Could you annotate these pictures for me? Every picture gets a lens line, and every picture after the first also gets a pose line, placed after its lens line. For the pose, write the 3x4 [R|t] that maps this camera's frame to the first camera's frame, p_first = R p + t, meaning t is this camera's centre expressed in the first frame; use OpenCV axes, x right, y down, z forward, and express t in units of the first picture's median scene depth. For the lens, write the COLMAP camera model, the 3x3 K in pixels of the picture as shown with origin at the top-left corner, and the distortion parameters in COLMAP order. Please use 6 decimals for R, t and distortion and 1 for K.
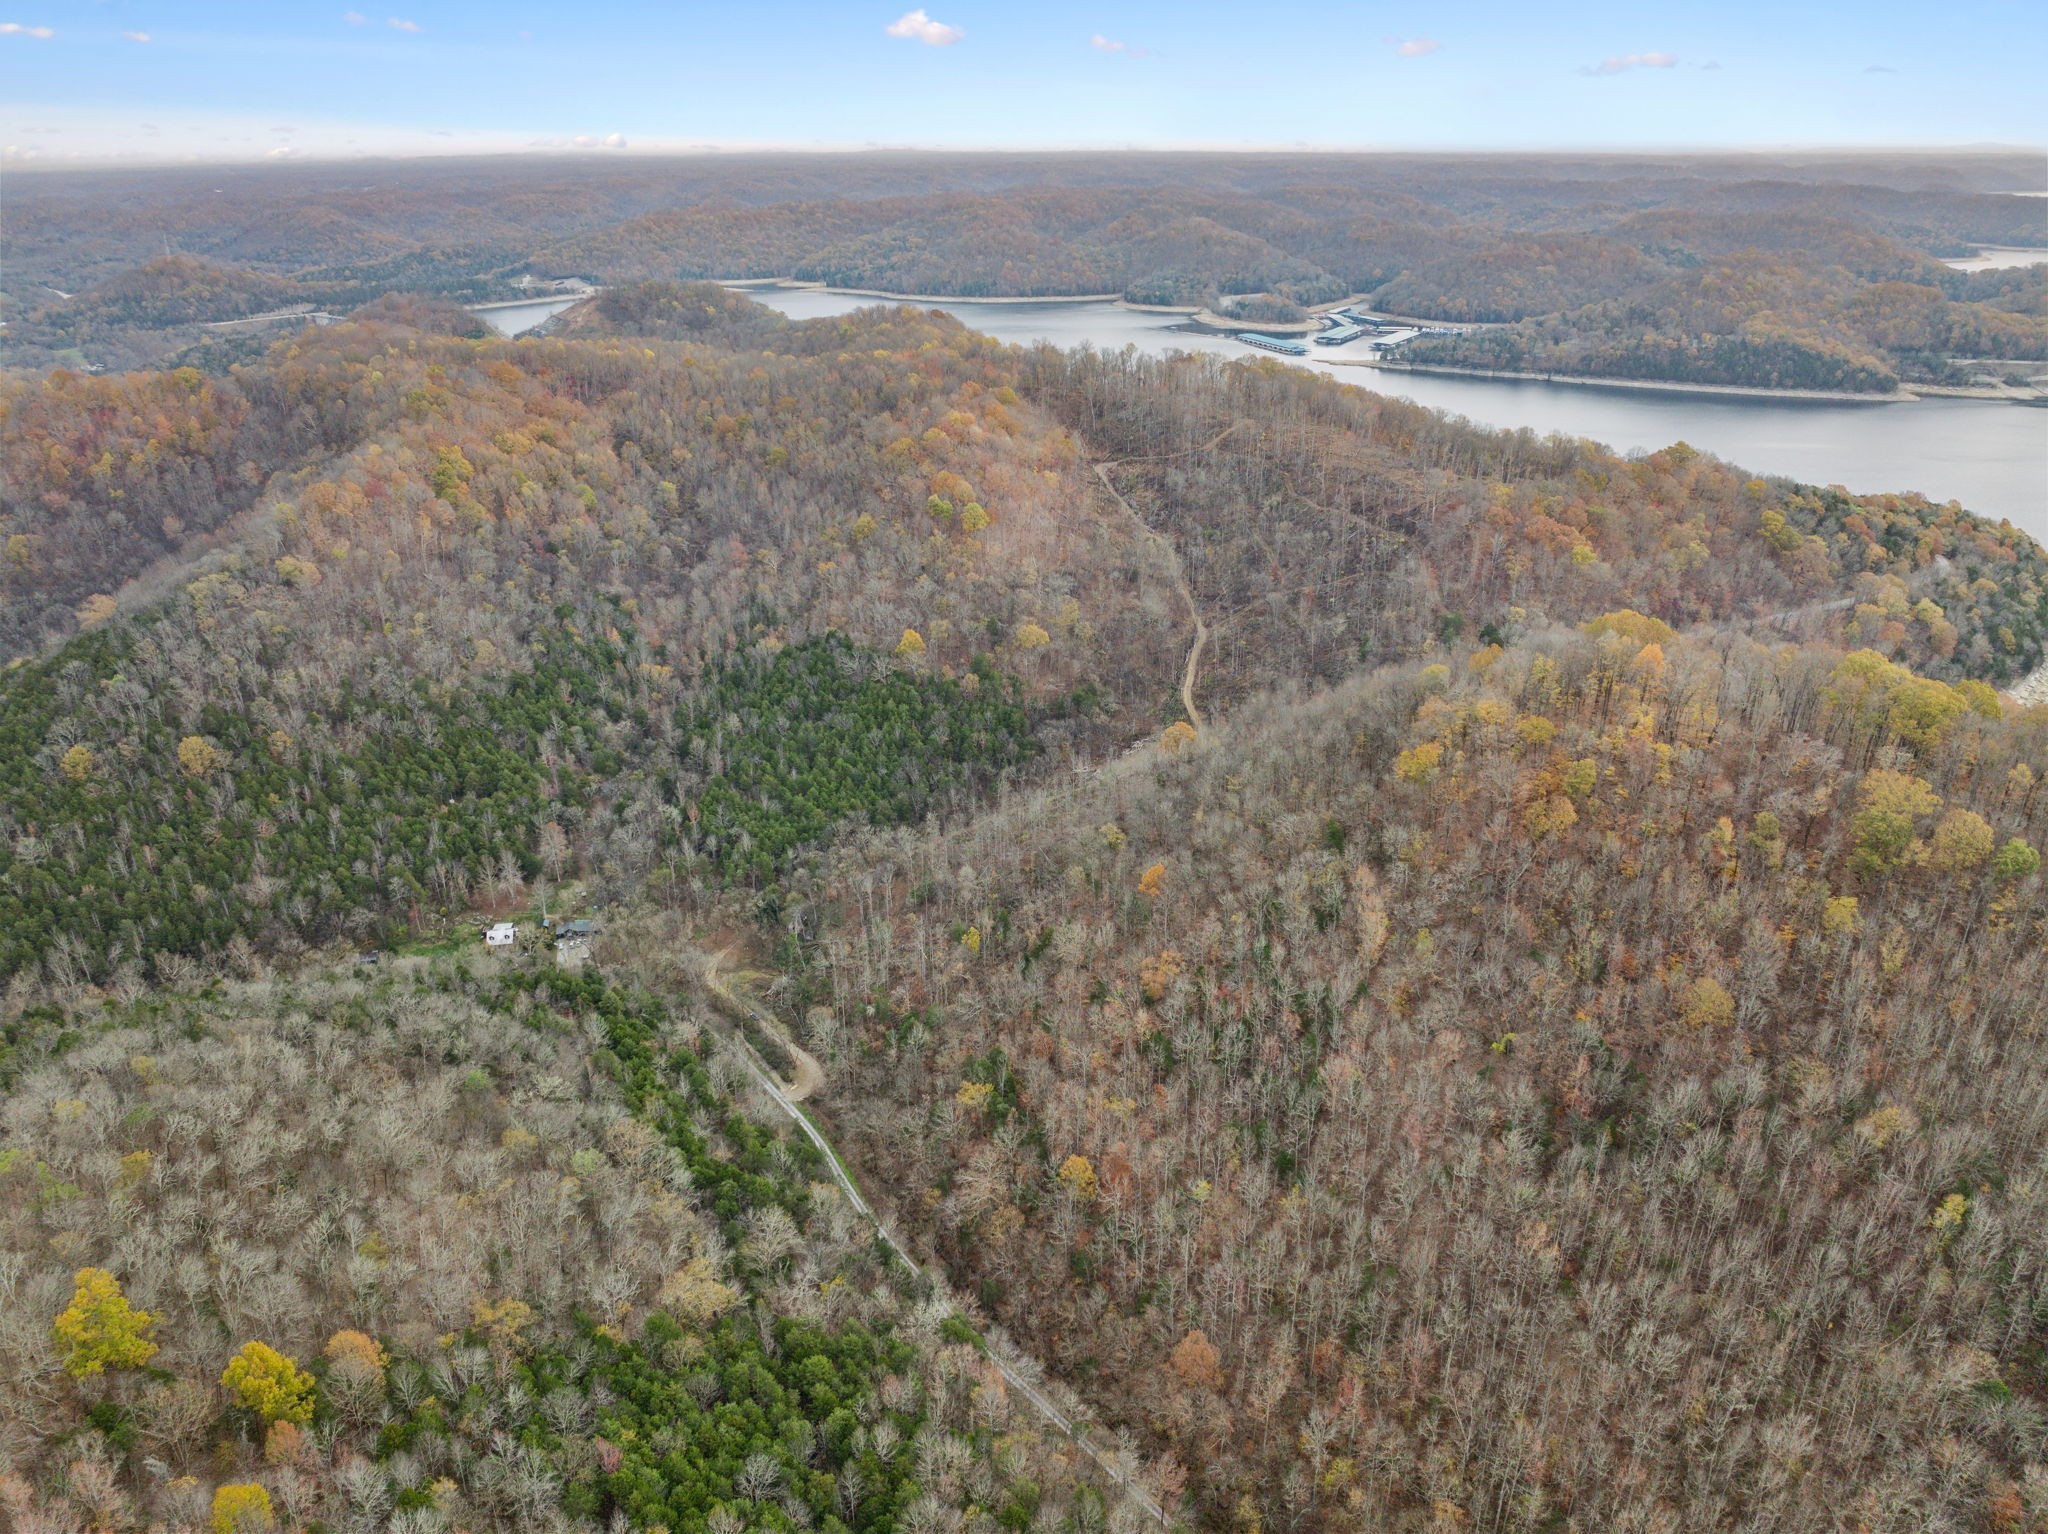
lens RADIAL K [[1440.1, 0, 1022.5], [0, 1440.1, 777.4], [0, 0, 1]] dist [-0.045589, 0.011910]
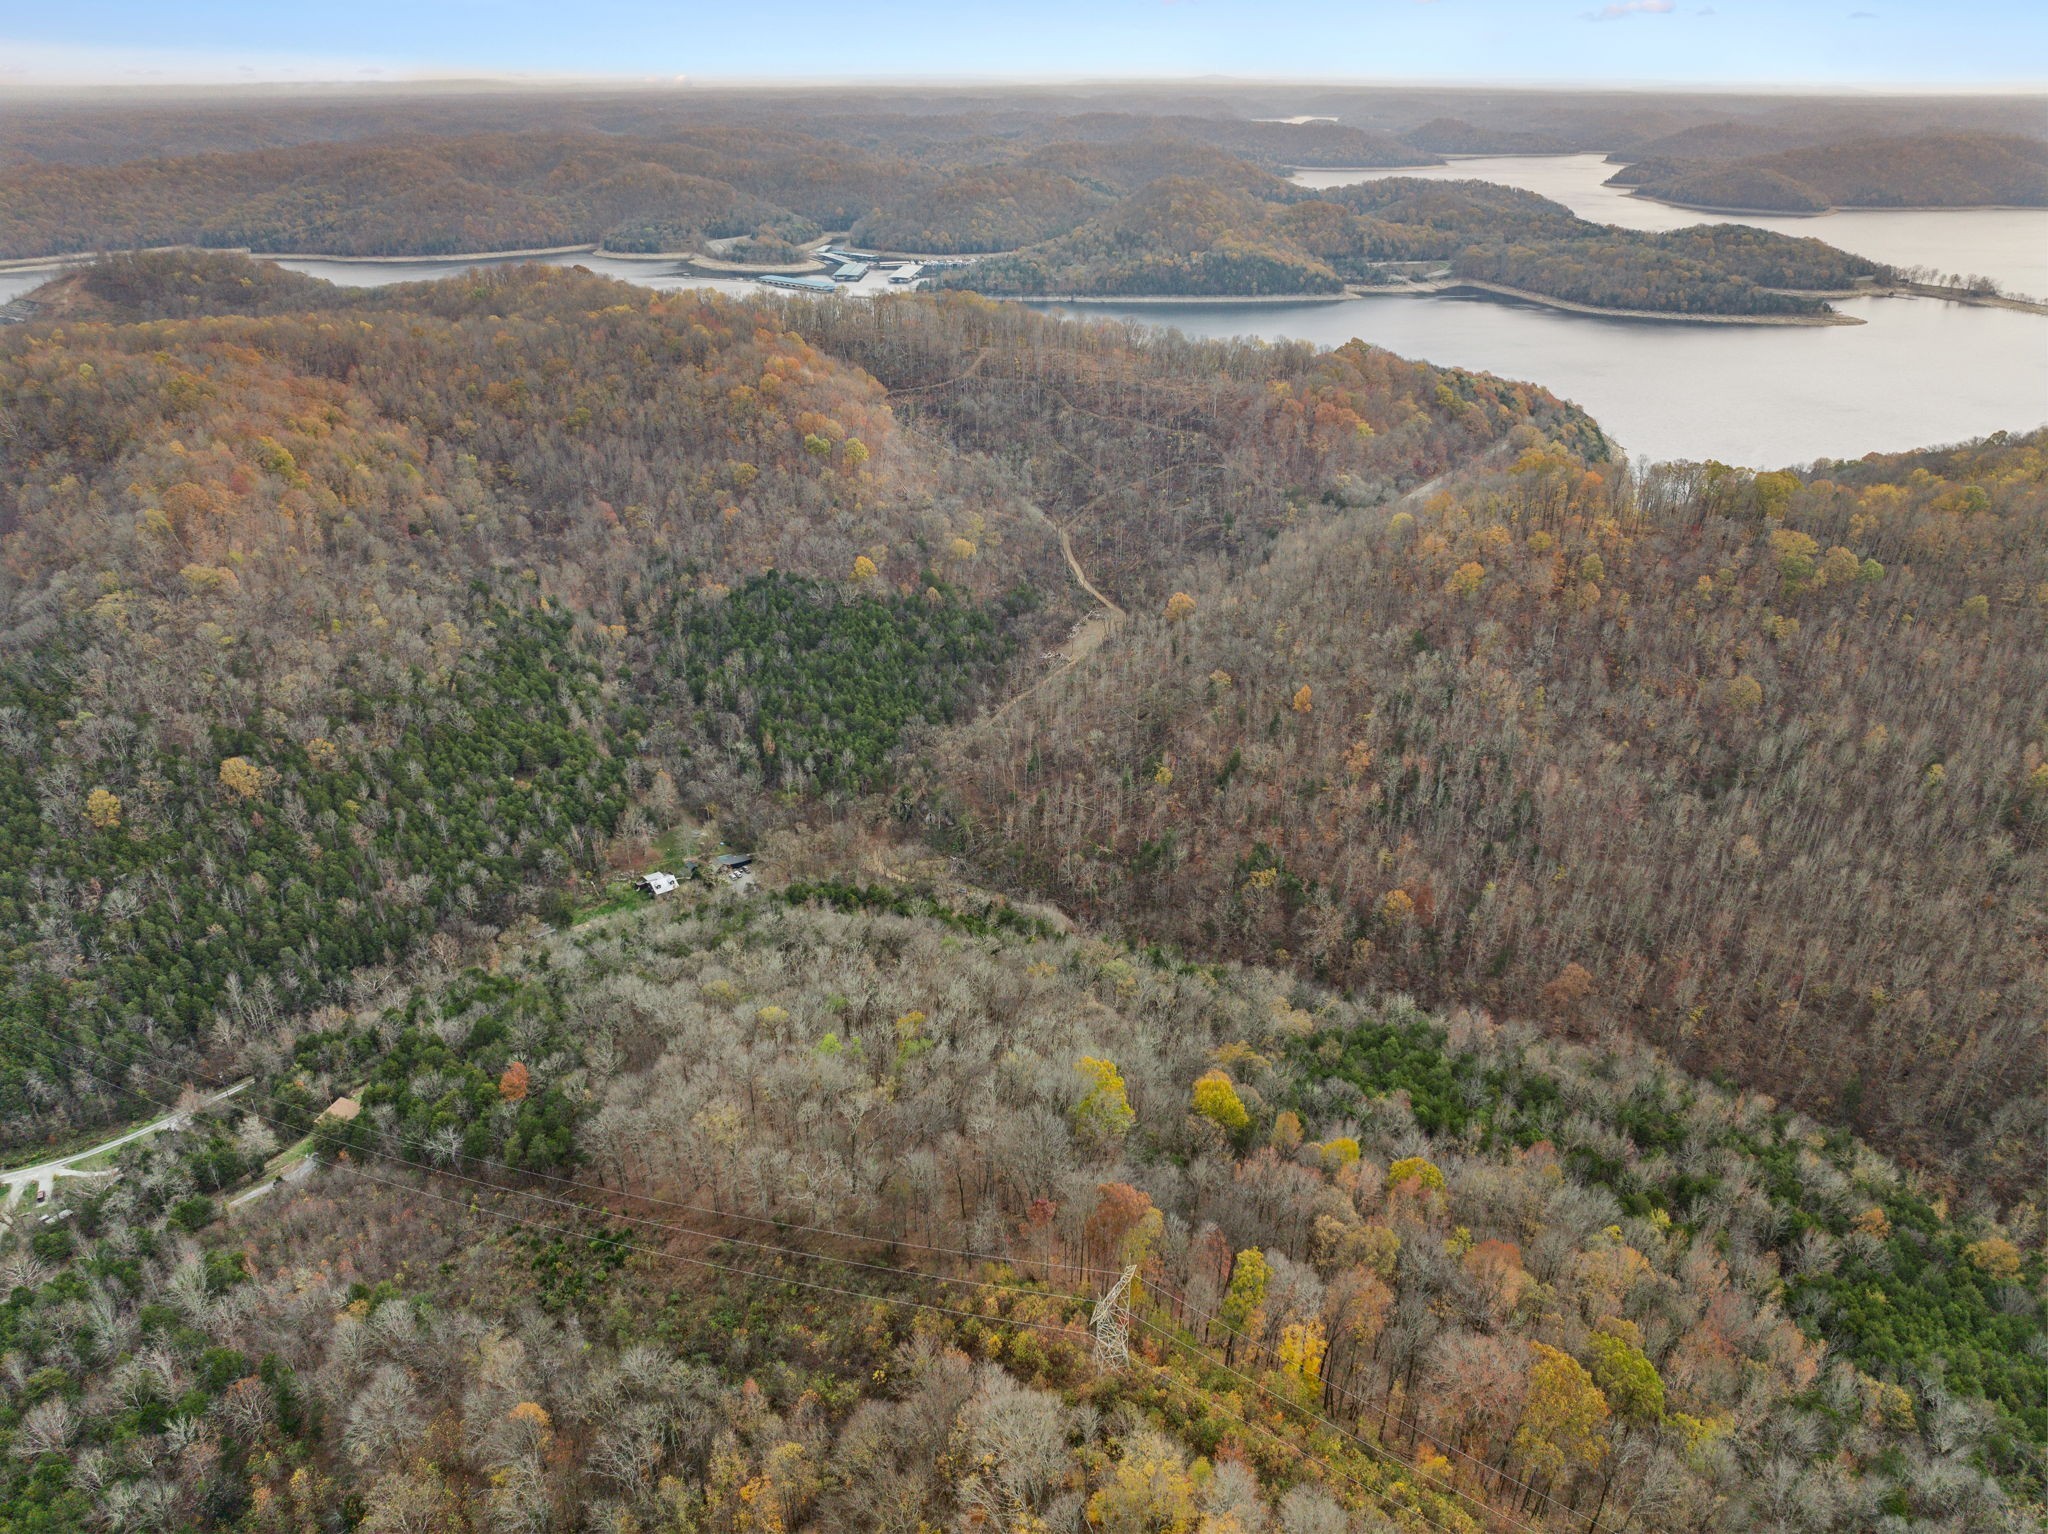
lens RADIAL K [[1440.1, 0, 1022.5], [0, 1440.1, 777.4], [0, 0, 1]] dist [-0.045589, 0.011910]
pose [[0.902445, -0.184770, 0.389169, -0.372539], [0.170182, 0.982781, 0.071969, 0.003529], [-0.395765, 0.001281, 0.918351, -0.039600]]
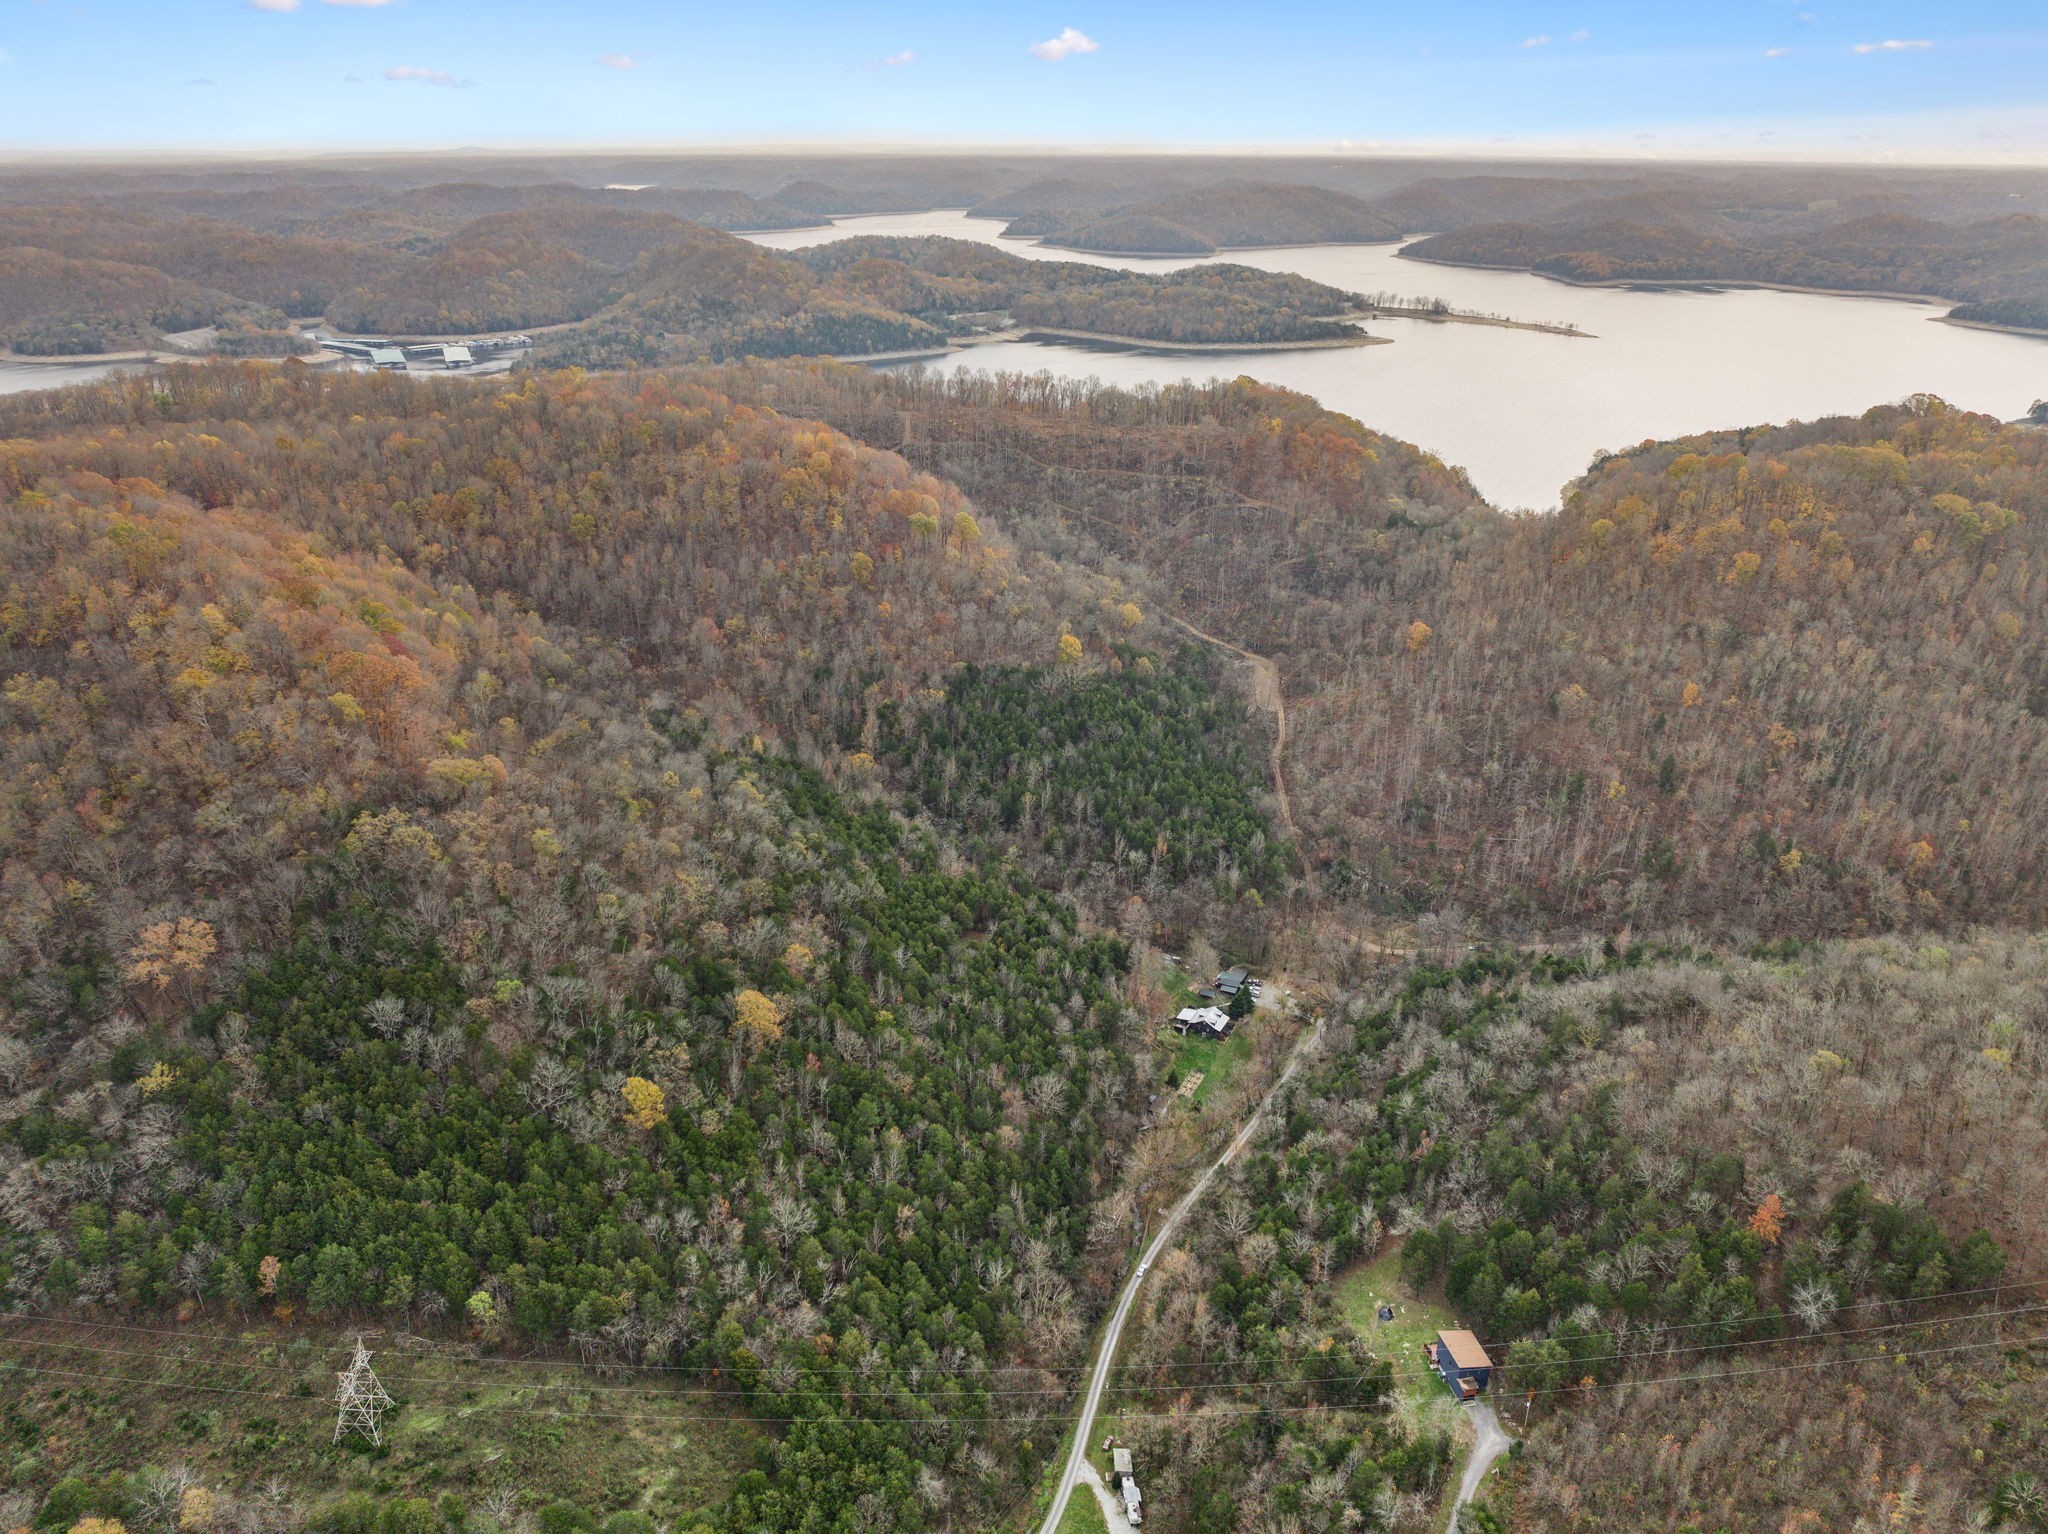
lens RADIAL K [[1462.6, 0, 1022.7], [0, 1462.6, 776.6], [0, 0, 1]] dist [-0.043947, 0.009838]
pose [[0.608988, -0.308582, 0.730692, -0.757909], [0.316635, 0.939213, 0.132747, -0.136265], [-0.727239, 0.150521, 0.669677, 0.324574]]
